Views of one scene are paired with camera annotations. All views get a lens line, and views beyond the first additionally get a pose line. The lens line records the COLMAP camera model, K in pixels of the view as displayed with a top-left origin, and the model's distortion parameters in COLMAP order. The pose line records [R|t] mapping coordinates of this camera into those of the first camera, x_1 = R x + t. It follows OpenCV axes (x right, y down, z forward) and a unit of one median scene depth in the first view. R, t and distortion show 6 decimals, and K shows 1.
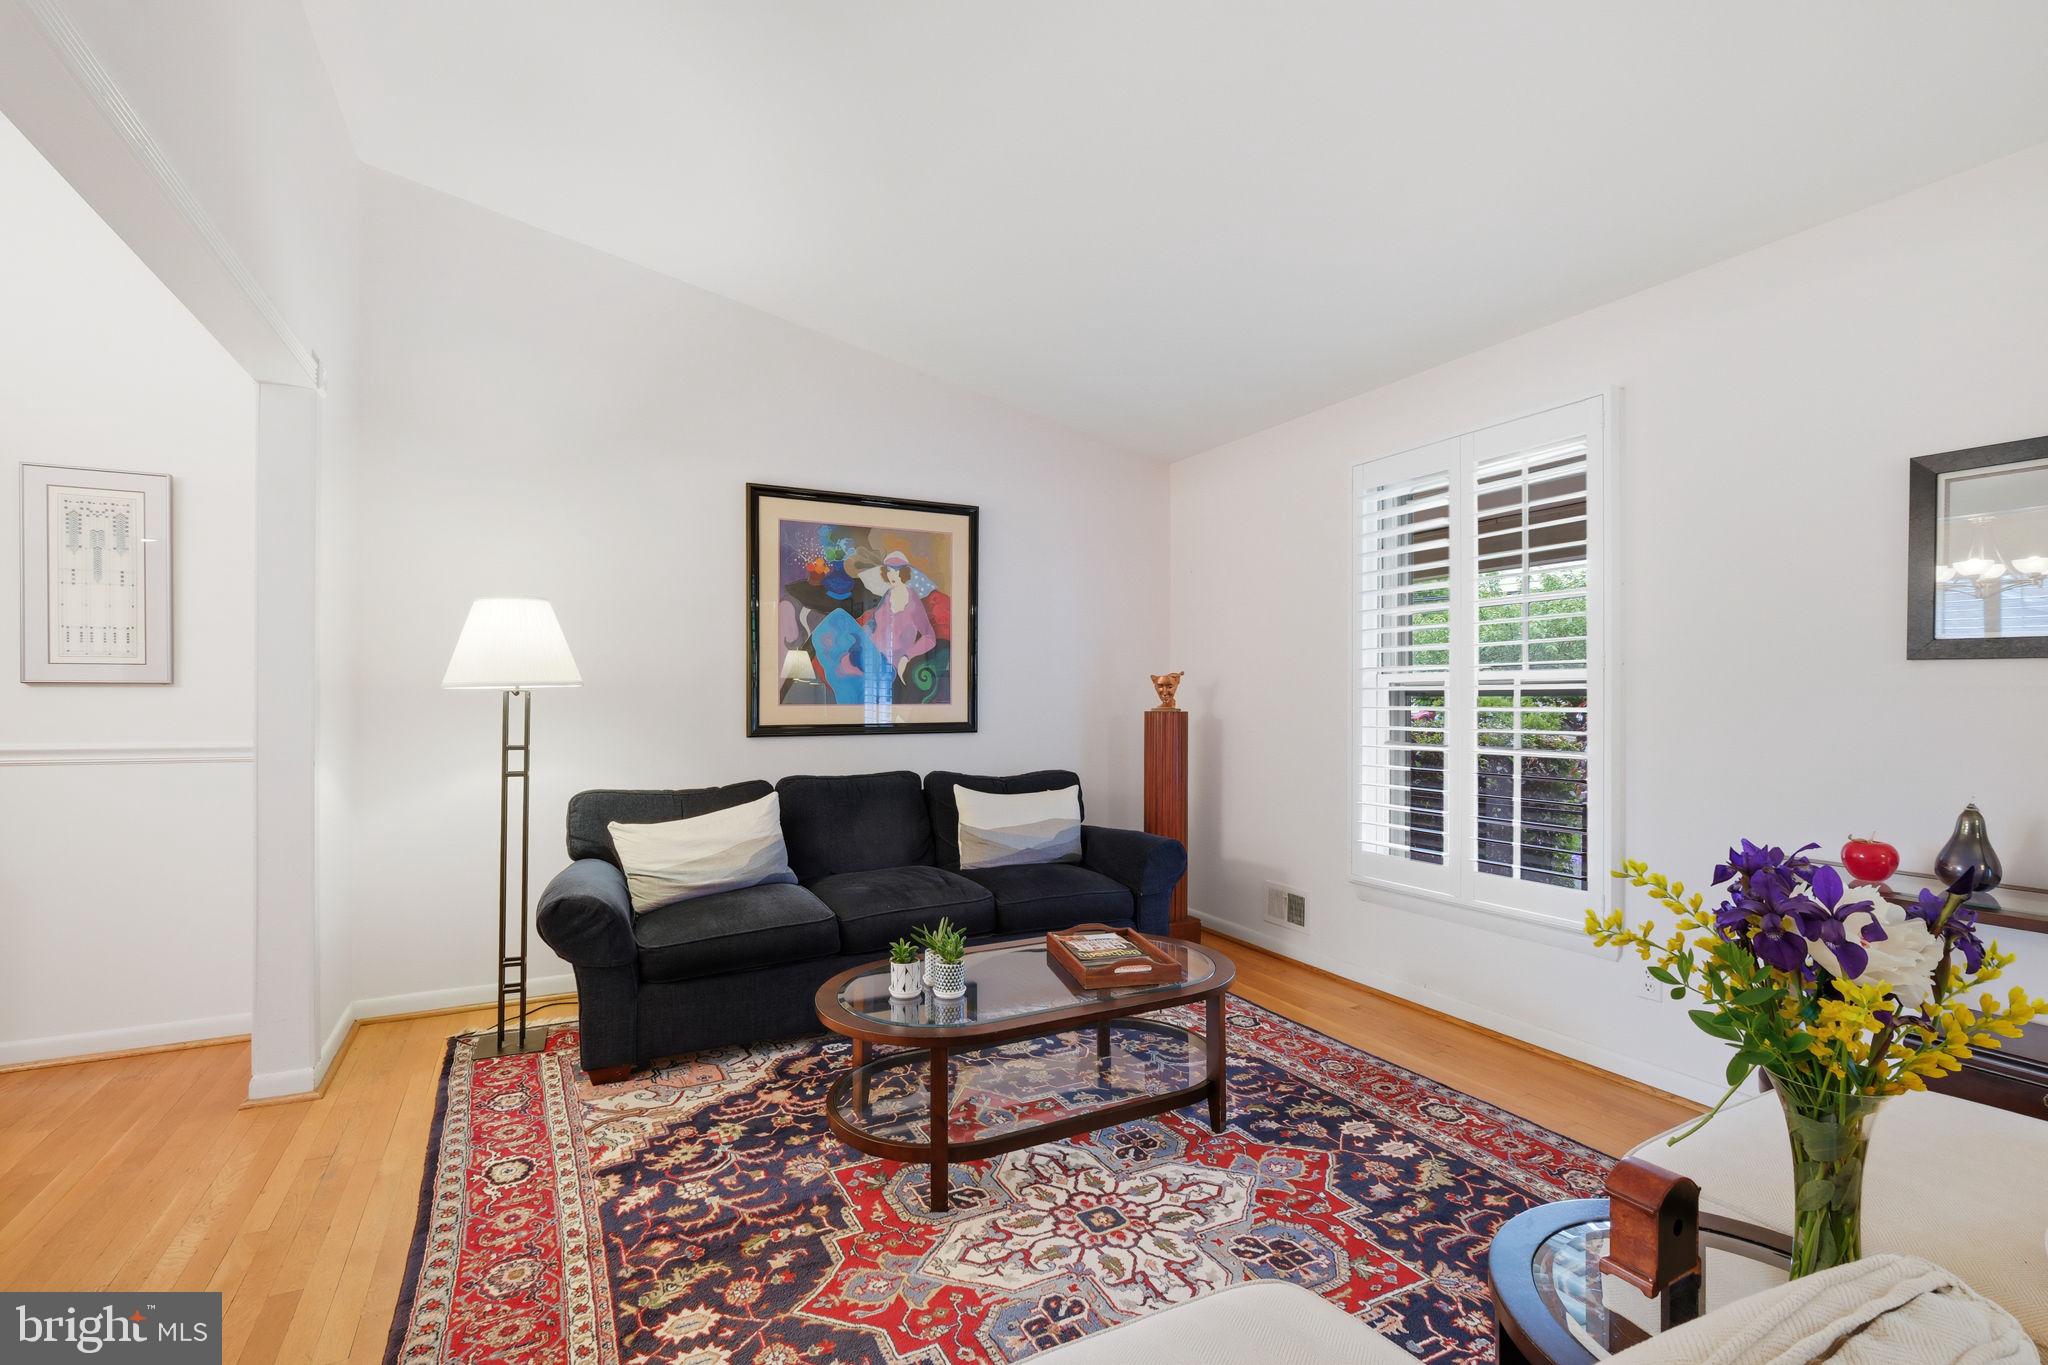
lens RADIAL K [[910.1, 0, 1016.8], [0, 910.1, 689.8], [0, 0, 1]] dist [0.000835, 0.000389]
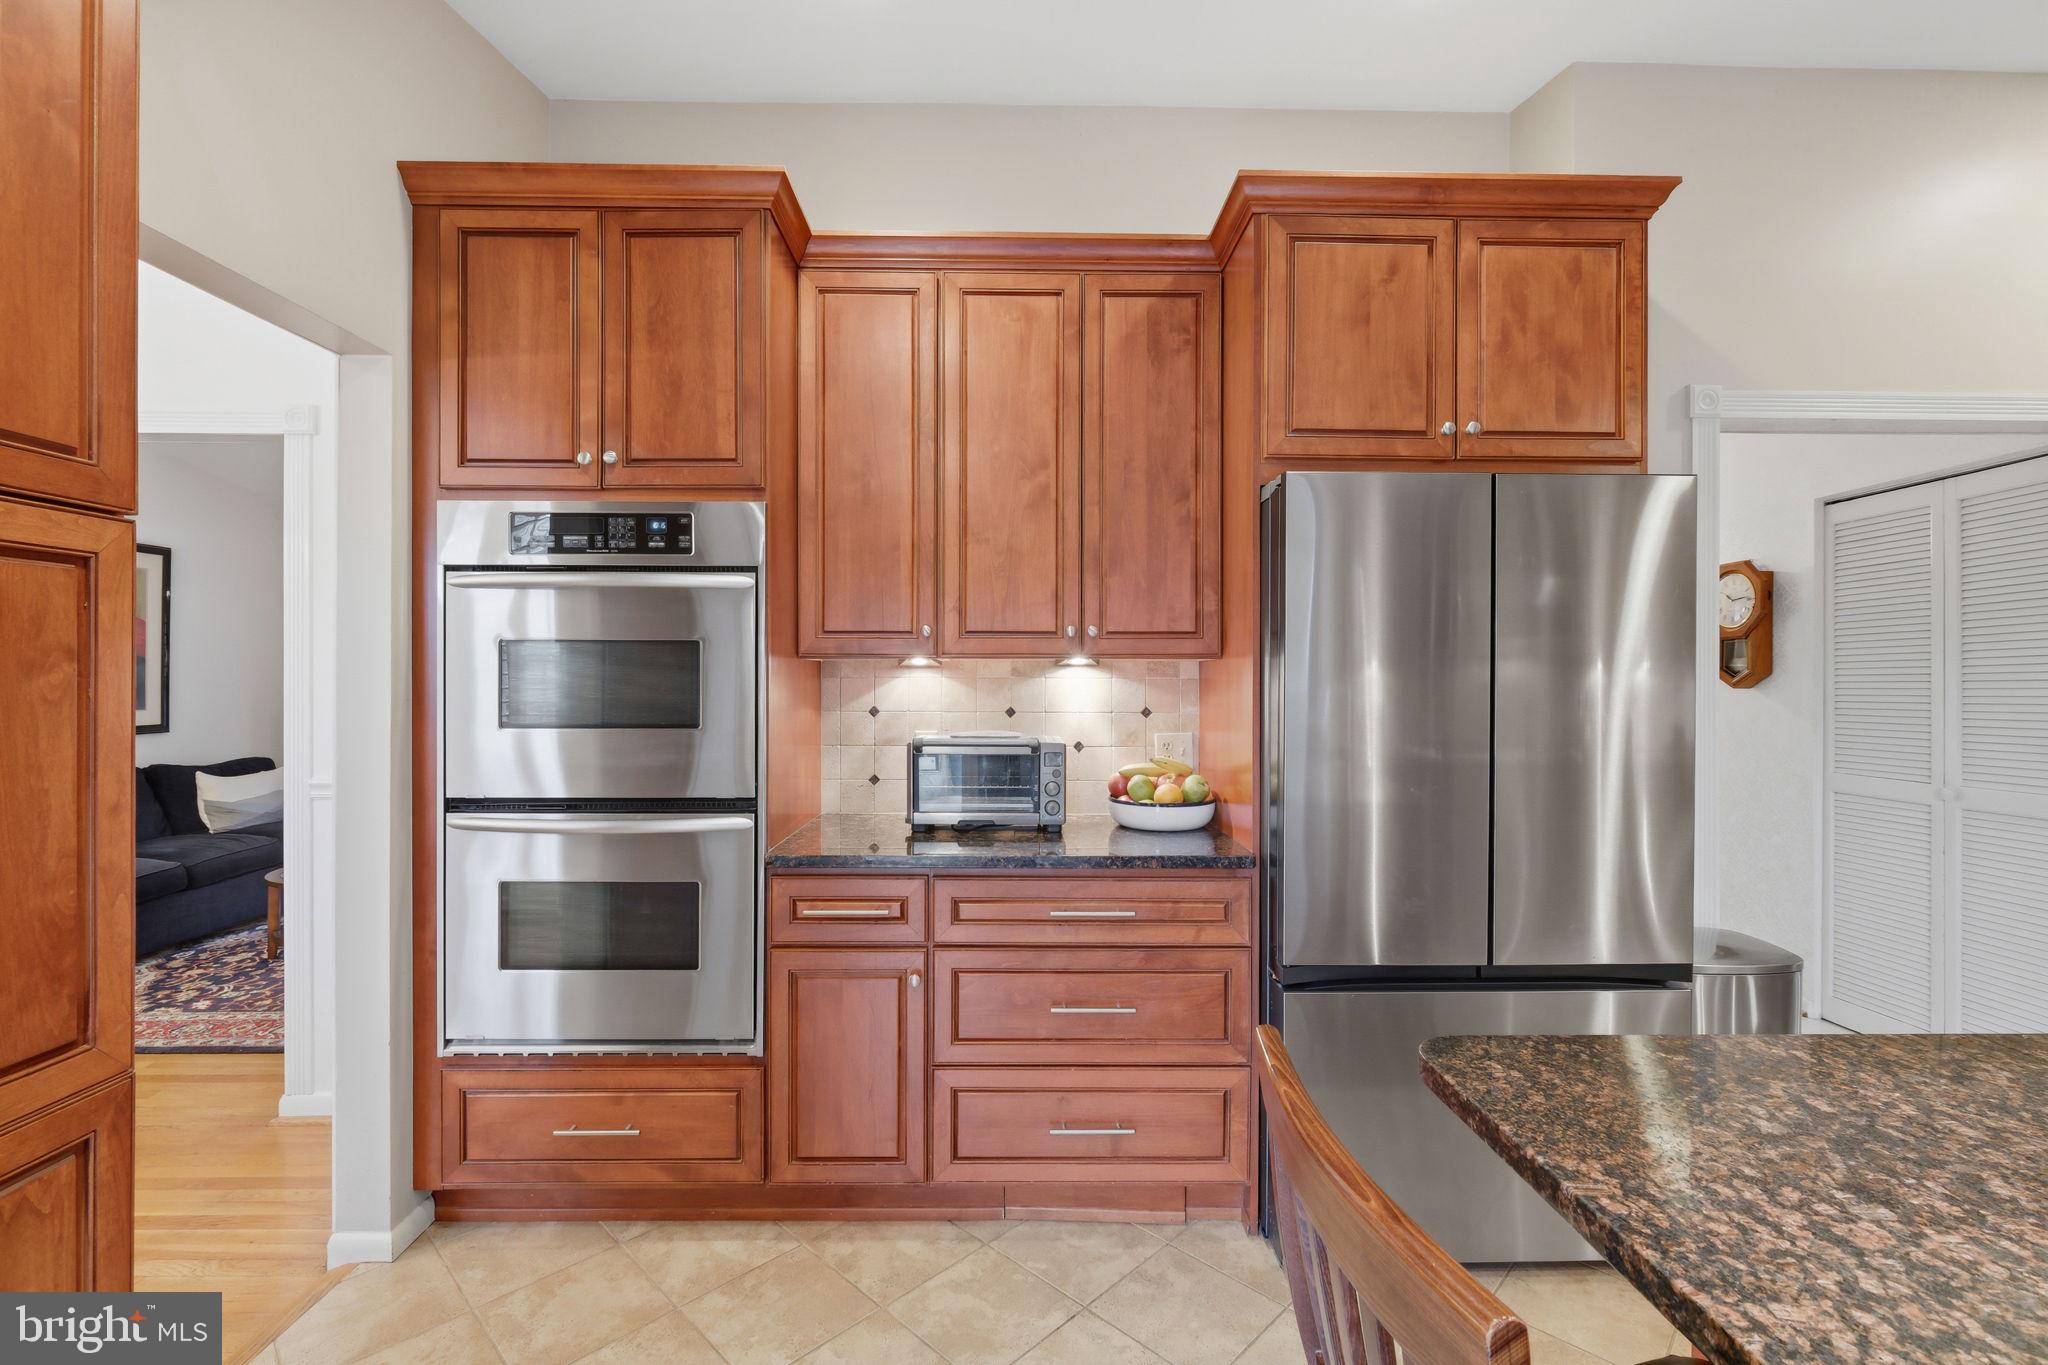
lens RADIAL K [[910.1, 0, 1017.5], [0, 910.1, 679.0], [0, 0, 1]] dist [0.000835, 0.000389]
pose [[0.440116, -0.005427, 0.897924, -1.177551], [0.001707, 0.999985, 0.005207, -0.053449], [-0.897939, -0.000759, 0.440119, -1.038295]]
